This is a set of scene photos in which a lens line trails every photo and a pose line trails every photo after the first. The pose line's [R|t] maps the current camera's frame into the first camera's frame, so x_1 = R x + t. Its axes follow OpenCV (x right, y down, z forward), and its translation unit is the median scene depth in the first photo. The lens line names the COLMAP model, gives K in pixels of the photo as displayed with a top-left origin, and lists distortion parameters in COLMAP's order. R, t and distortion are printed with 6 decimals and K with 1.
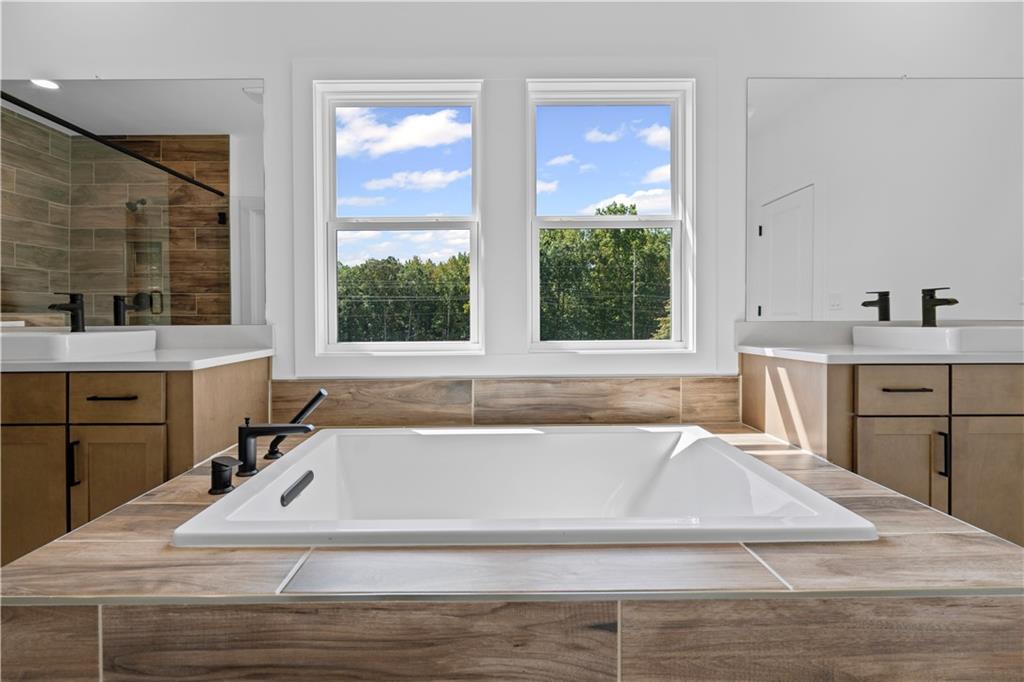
lens RADIAL K [[470.7, 0, 508.4], [0, 470.7, 313.3], [0, 0, 1]] dist [-0.010047, 0.000262]
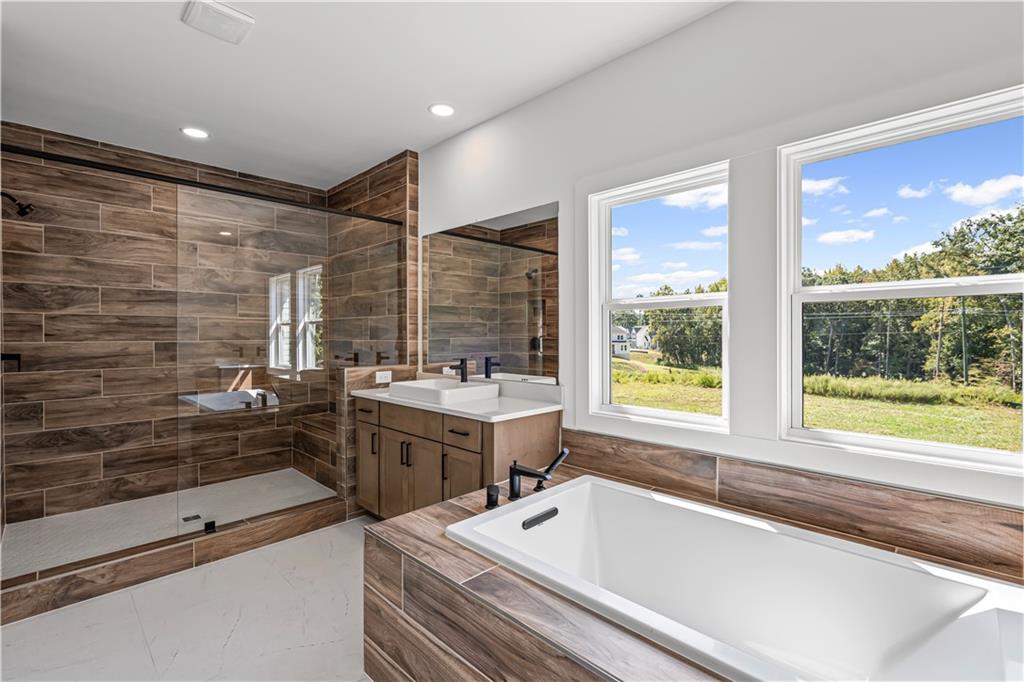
lens RADIAL K [[465.5, 0, 510.2], [0, 465.5, 333.6], [0, 0, 1]] dist [-0.001933, 0.000602]
pose [[0.699083, 0.006532, -0.715011, 0.338667], [-0.007815, 0.999968, 0.001493, -0.127284], [0.714998, 0.004544, 0.699112, -0.024457]]
